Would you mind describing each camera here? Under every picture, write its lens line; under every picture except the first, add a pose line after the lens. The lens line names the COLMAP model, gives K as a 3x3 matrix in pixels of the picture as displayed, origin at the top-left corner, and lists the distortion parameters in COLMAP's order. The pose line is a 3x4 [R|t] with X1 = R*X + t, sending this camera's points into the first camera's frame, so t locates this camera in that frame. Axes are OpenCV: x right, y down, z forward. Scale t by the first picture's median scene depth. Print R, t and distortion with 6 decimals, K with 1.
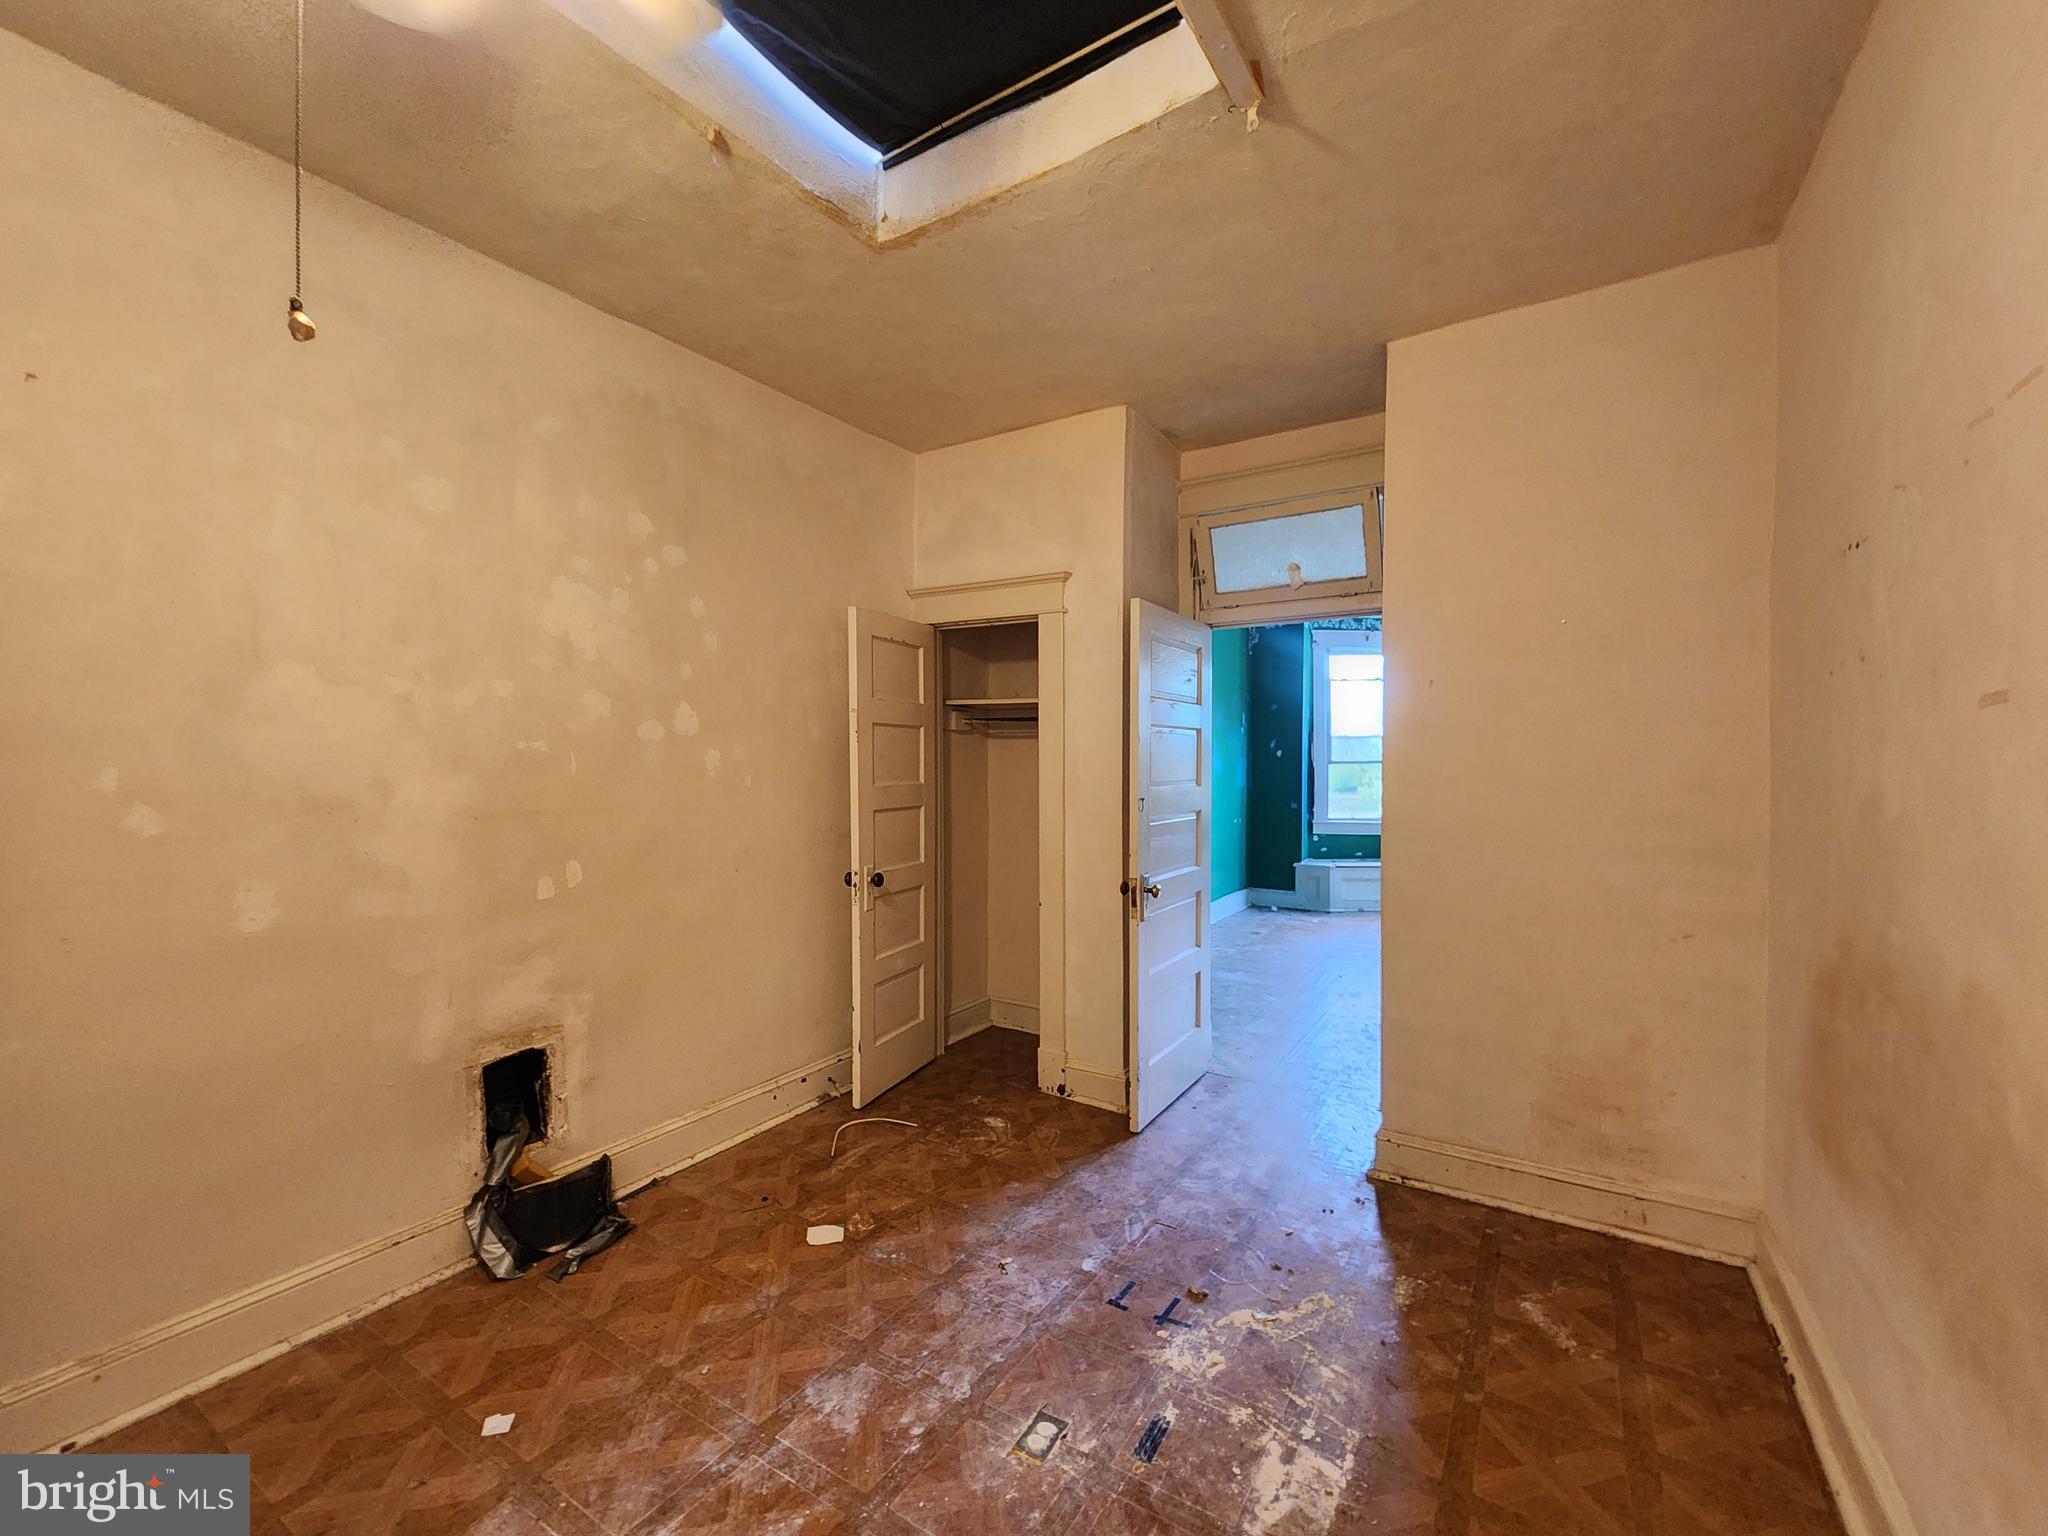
lens RADIAL K [[811.1, 0, 1052.4], [0, 811.1, 768.2], [0, 0, 1]] dist [-0.002687, -0.000008]
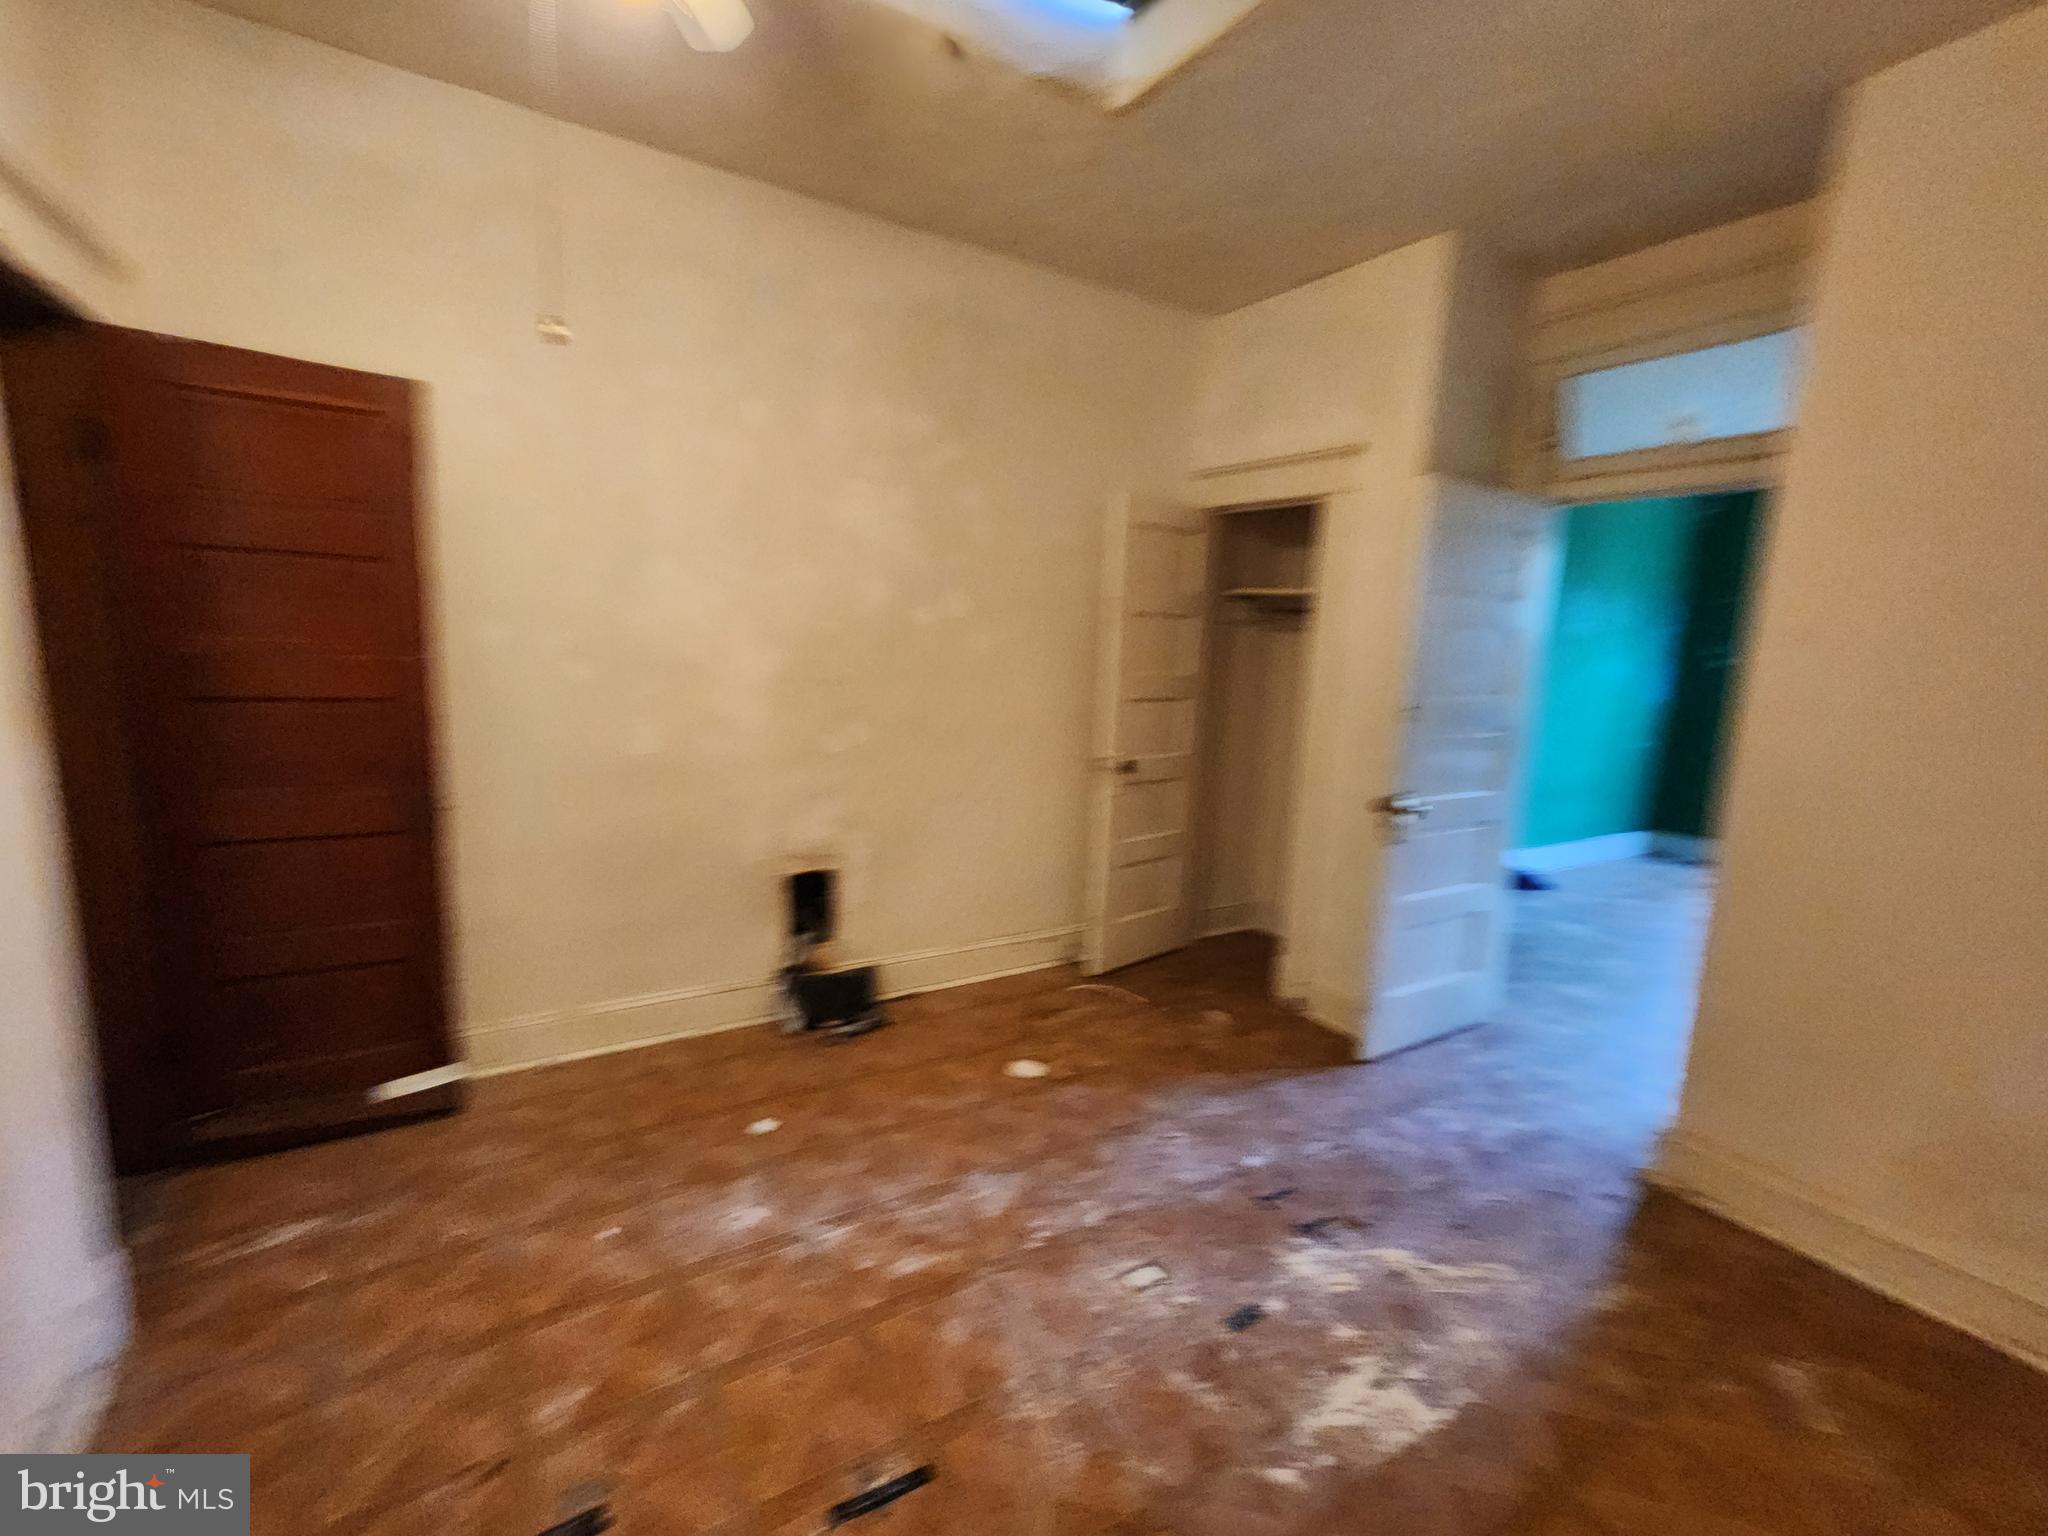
lens RADIAL K [[846.2, 0, 1028.7], [0, 846.2, 764.5], [0, 0, 1]] dist [-0.002432, 0.000322]
pose [[0.900320, 0.105468, -0.422257, 0.190469], [-0.049979, 0.988830, 0.140418, -0.015729], [0.432350, -0.105317, 0.895535, -0.021598]]
